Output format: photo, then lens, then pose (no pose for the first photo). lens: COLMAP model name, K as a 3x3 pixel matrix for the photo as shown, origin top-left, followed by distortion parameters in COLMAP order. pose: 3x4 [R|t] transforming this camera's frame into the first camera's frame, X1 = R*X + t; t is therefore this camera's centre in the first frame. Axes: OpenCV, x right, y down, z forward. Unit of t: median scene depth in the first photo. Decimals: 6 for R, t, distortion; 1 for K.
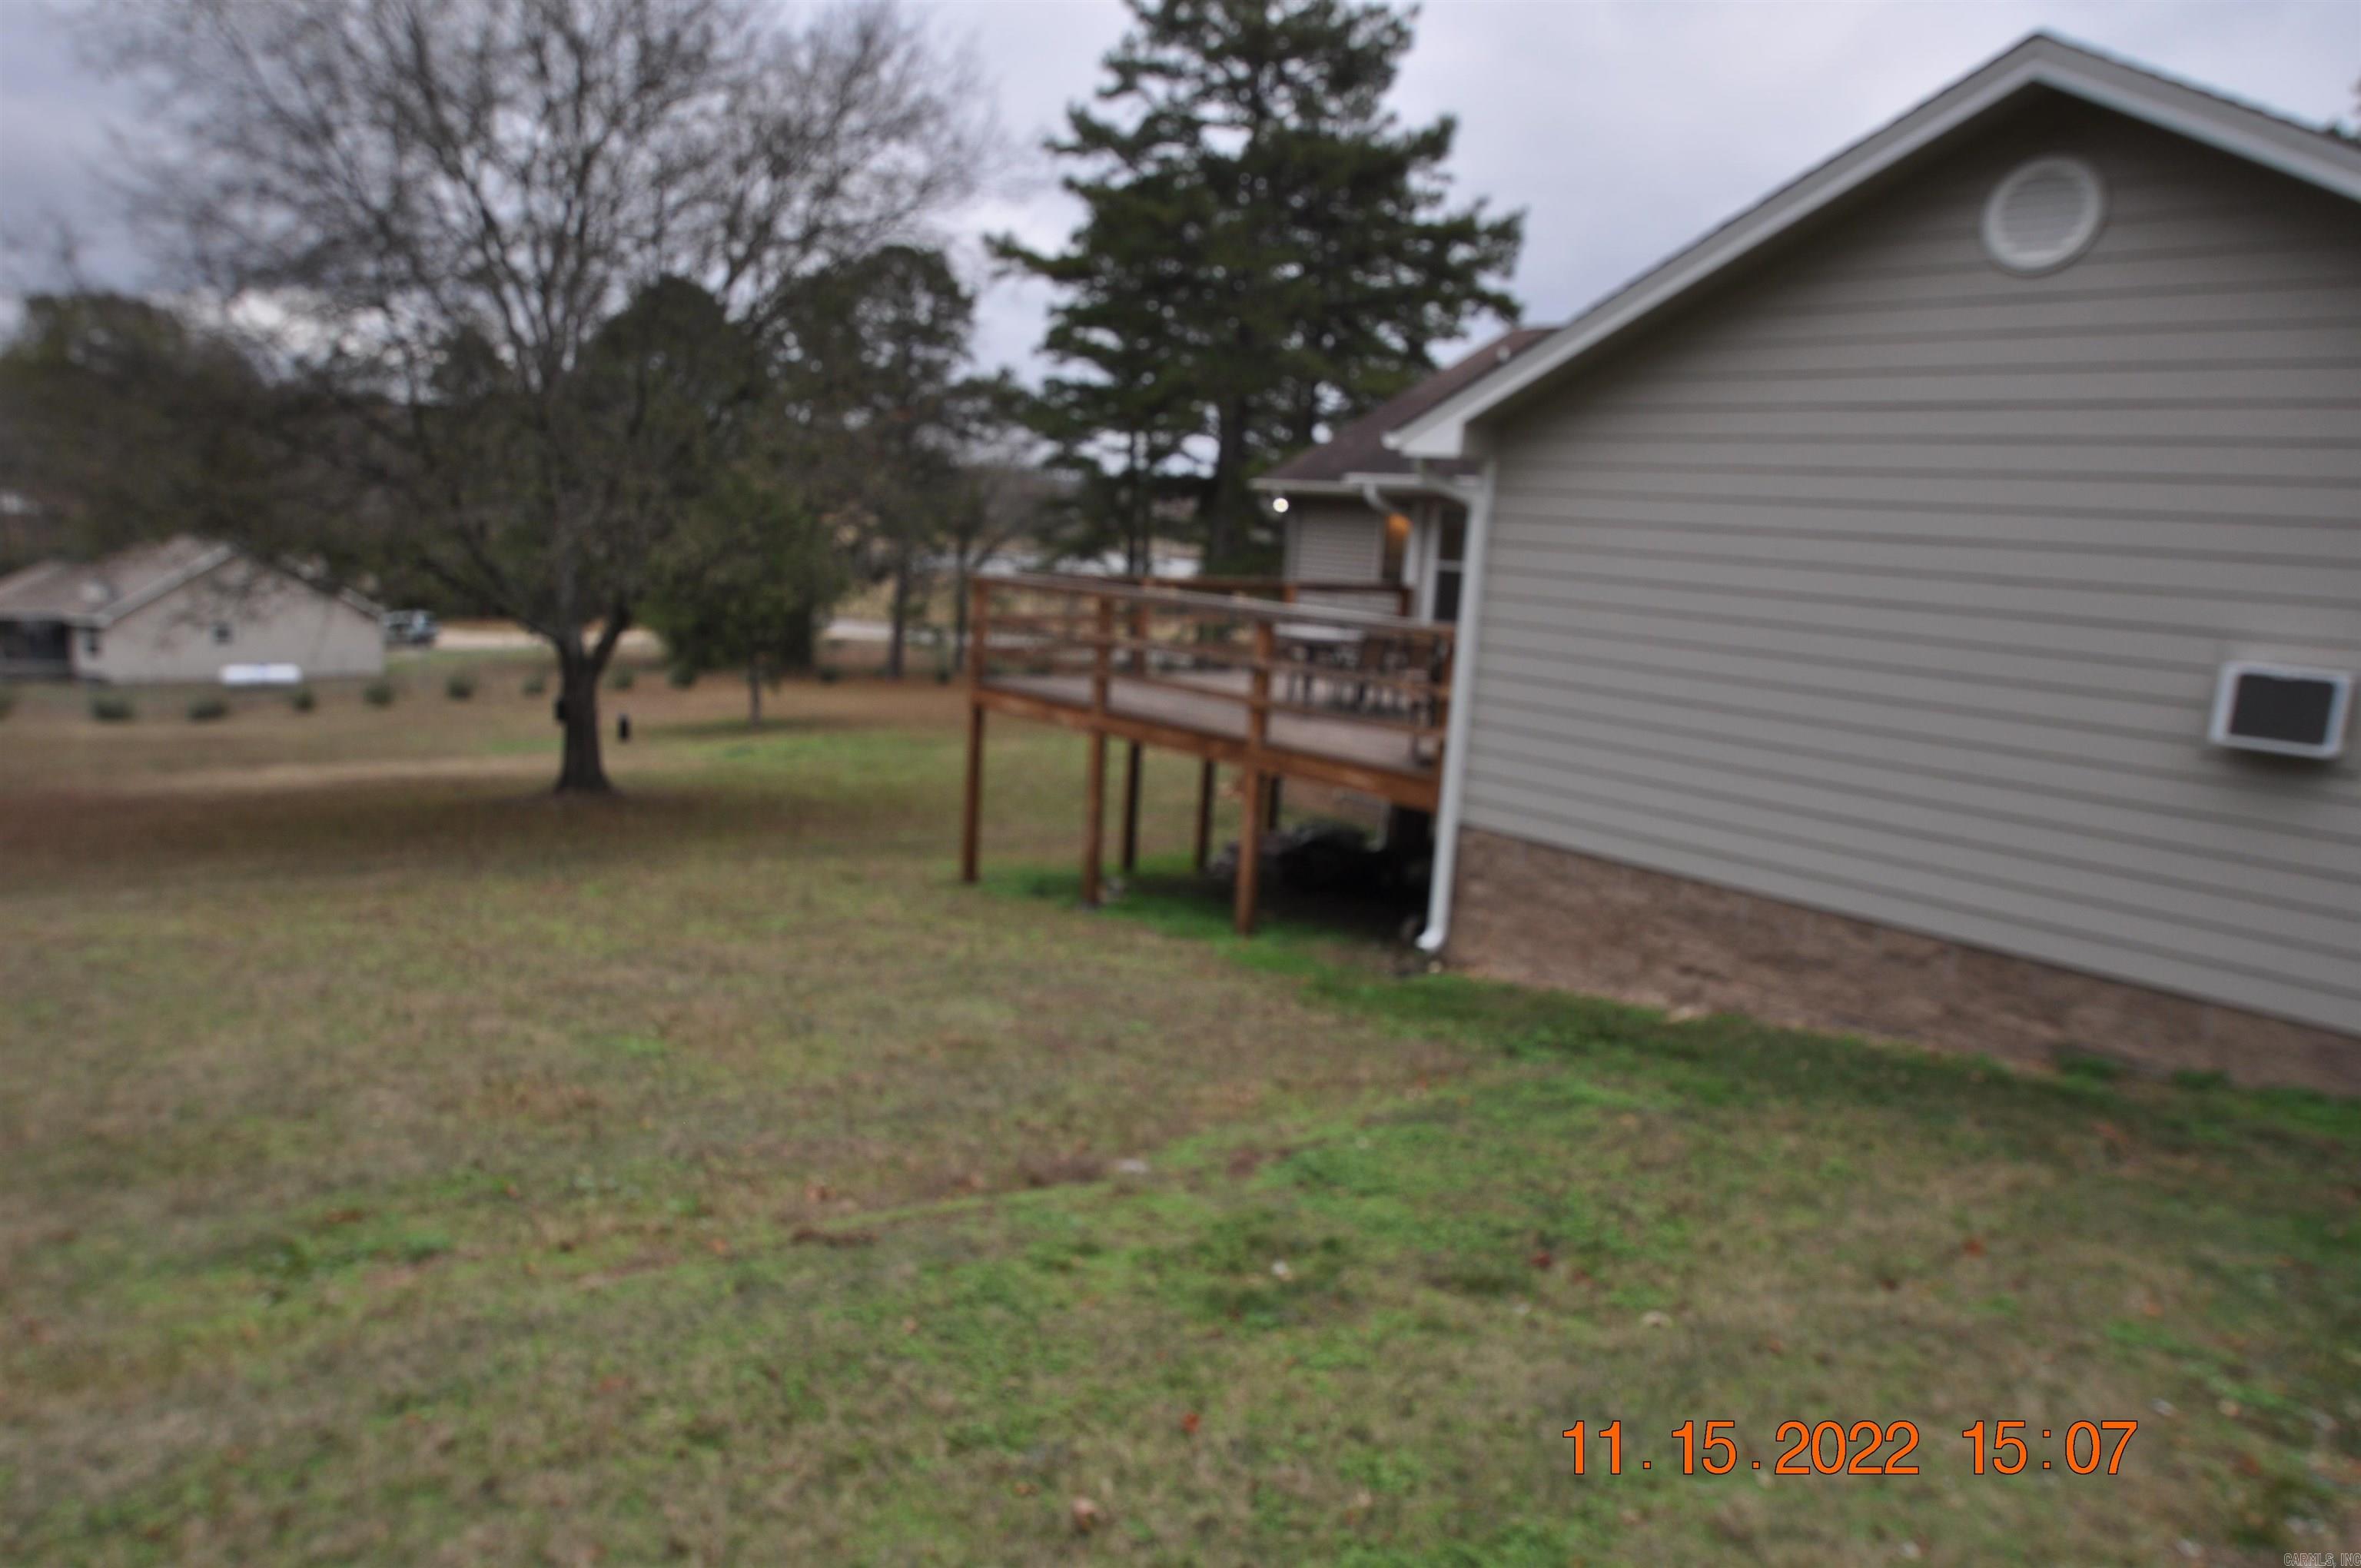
lens RADIAL K [[1477.5, 0, 1180.5], [0, 1477.5, 784.0], [0, 0, 1]] dist [-0.002601, -0.000398]
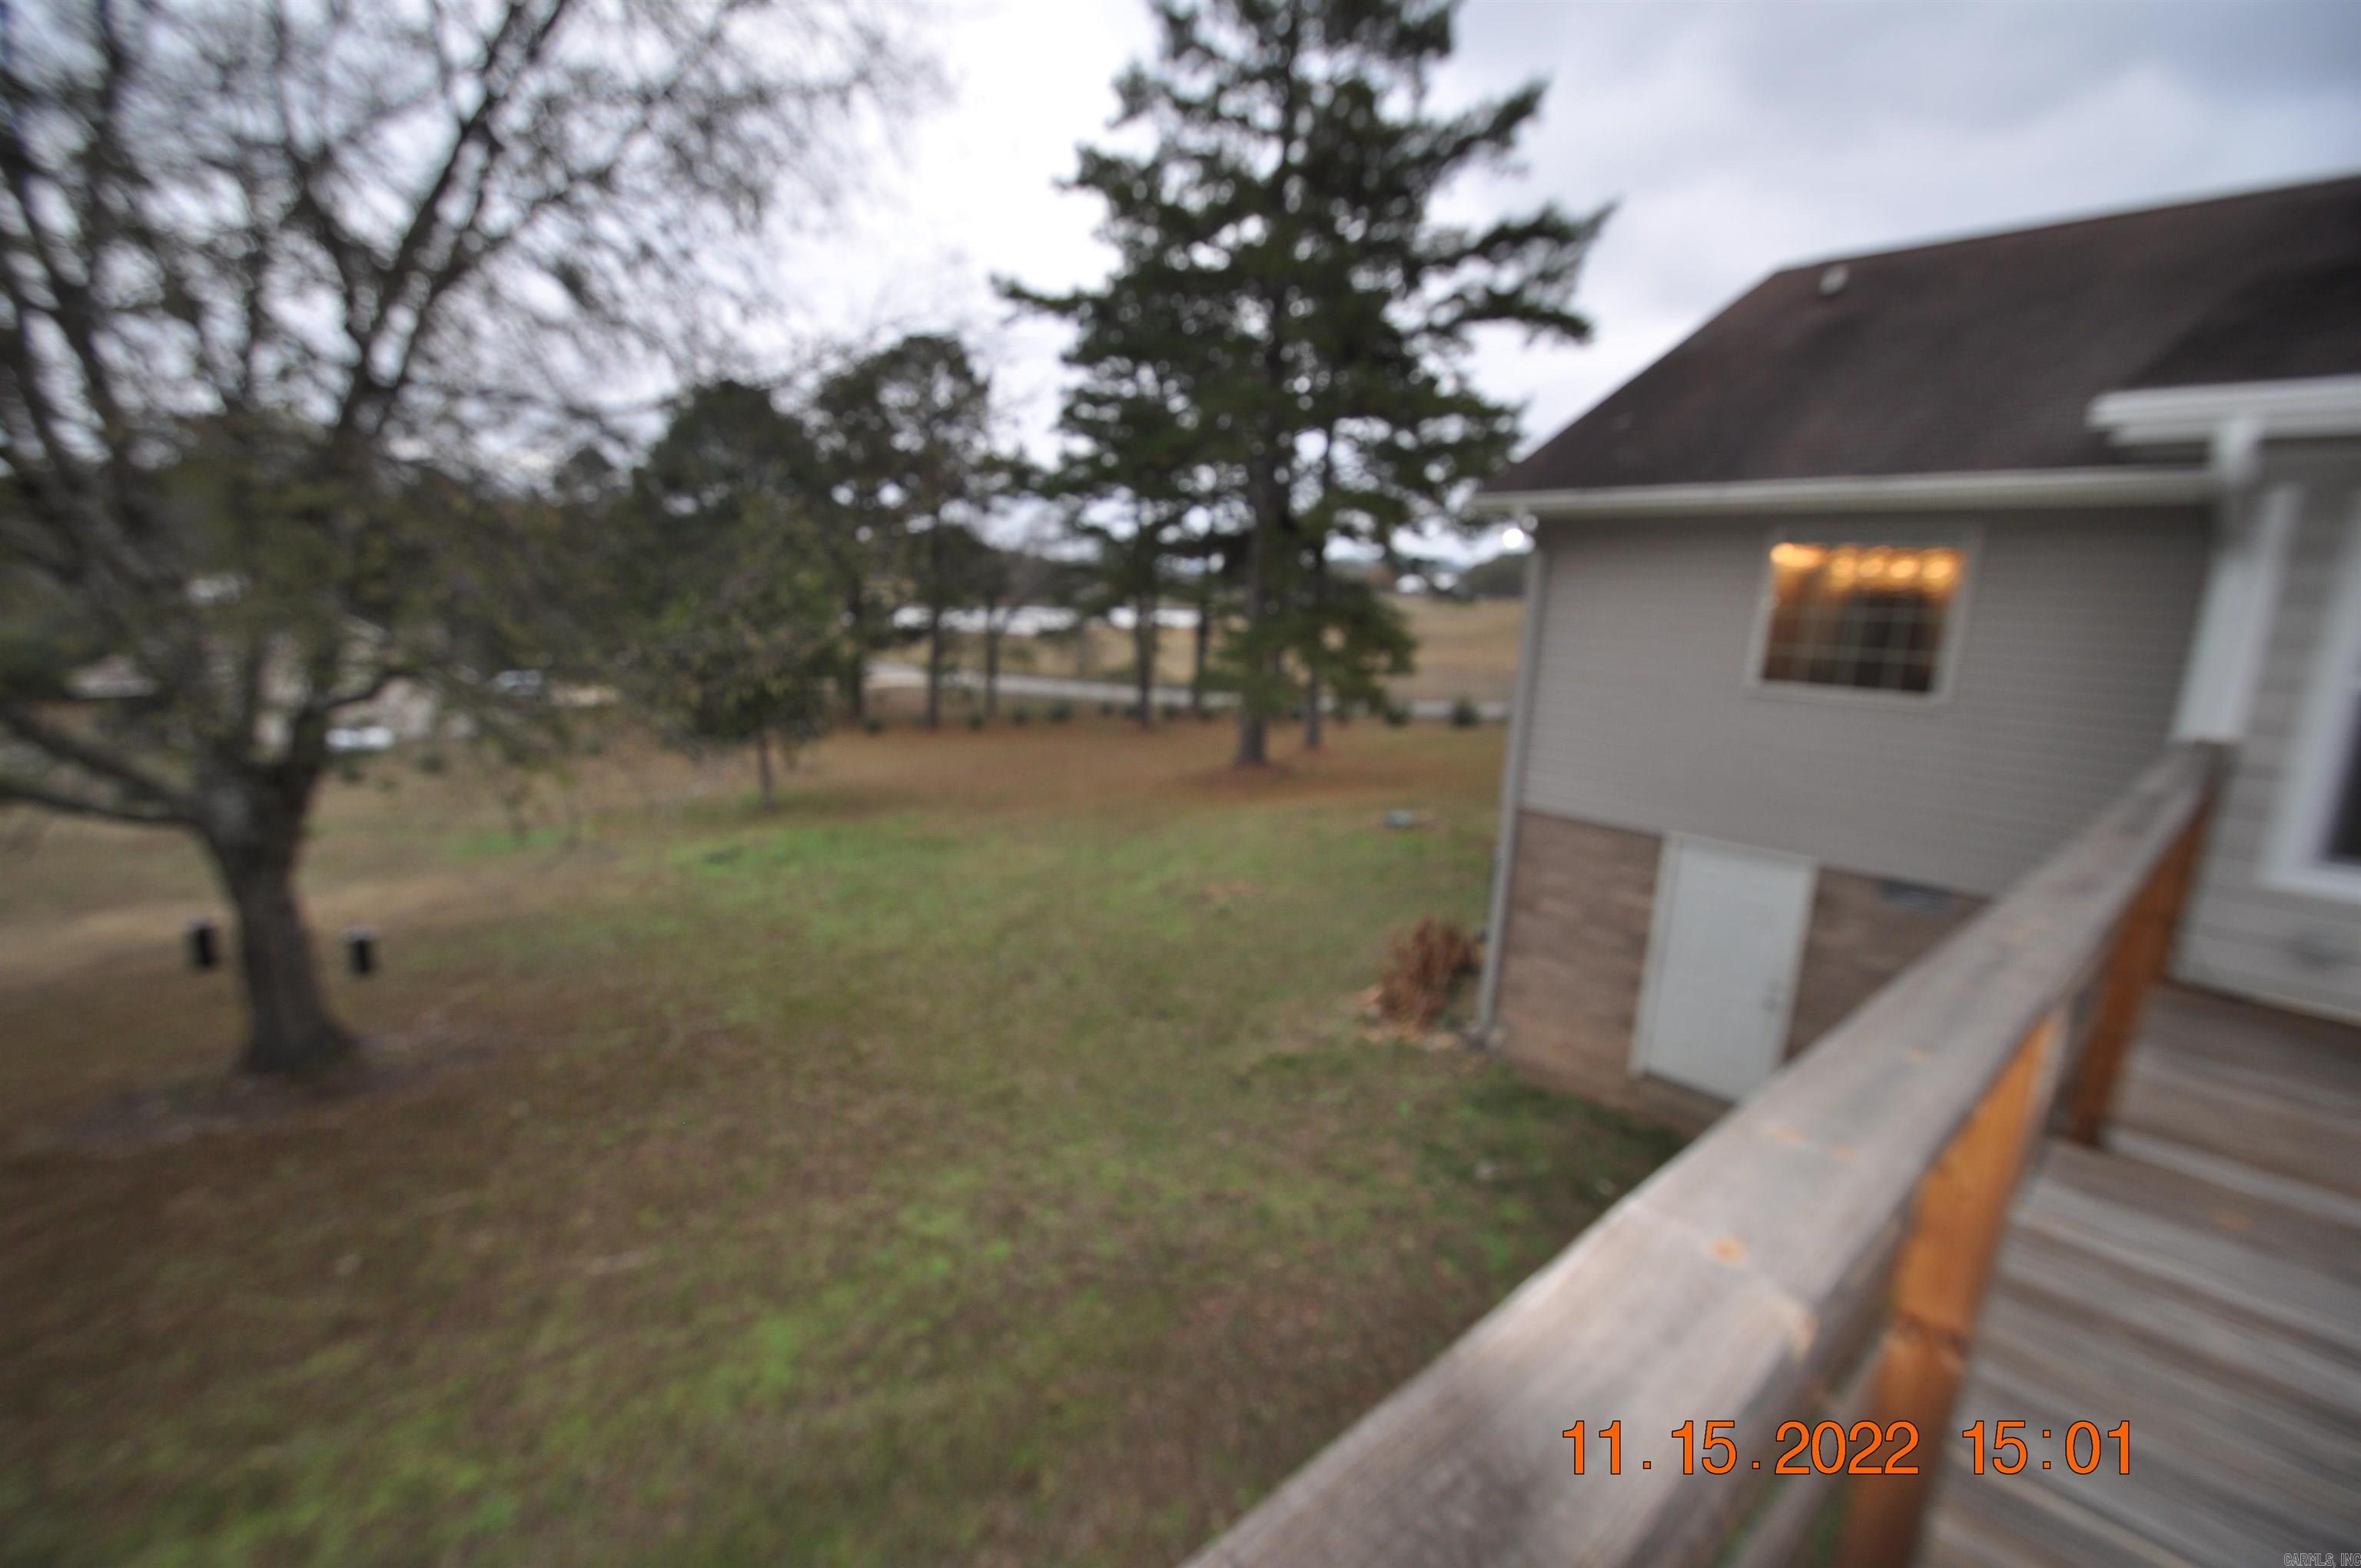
lens RADIAL K [[1045.9, 0, 1180.5], [0, 1045.9, 784.0], [0, 0, 1]] dist [0.002327, 0.000207]
pose [[0.999361, -0.031129, 0.017583, -0.022029], [0.030846, 0.999393, 0.016168, -0.038948], [-0.018076, -0.015616, 0.999715, 0.220189]]
